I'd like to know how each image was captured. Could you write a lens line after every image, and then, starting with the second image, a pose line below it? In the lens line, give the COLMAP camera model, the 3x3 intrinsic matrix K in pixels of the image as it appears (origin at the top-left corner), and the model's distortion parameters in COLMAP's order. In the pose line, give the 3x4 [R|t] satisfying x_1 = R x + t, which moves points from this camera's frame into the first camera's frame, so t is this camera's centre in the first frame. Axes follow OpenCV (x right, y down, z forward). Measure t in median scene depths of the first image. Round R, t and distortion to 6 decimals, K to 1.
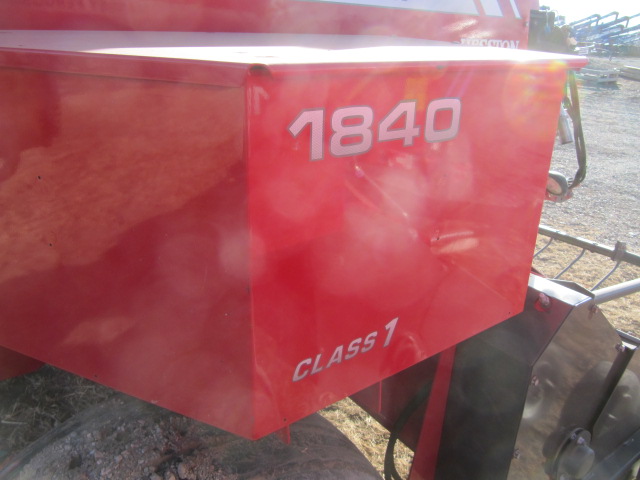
lens RADIAL K [[525.1, 0, 315.9], [0, 525.1, 245.0], [0, 0, 1]] dist [-0.045328, 0.024446]
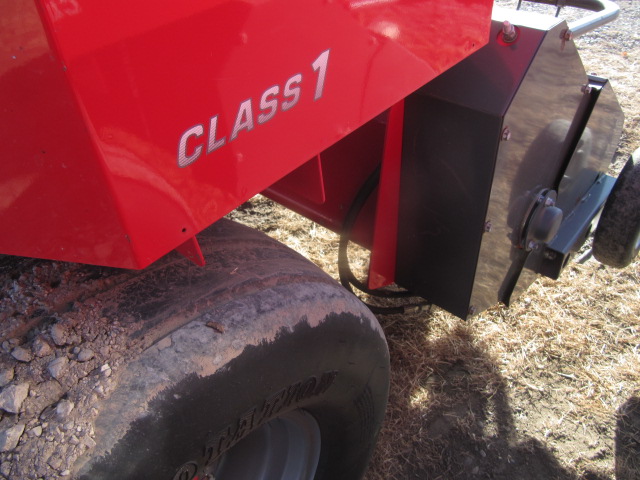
lens RADIAL K [[525.1, 0, 320.9], [0, 525.1, 237.5], [0, 0, 1]] dist [-0.045328, 0.024446]
pose [[0.973468, -0.200730, 0.109856, 0.027304], [0.157764, 0.936496, 0.313187, 0.140399], [-0.165745, -0.287546, 0.943316, 0.301961]]
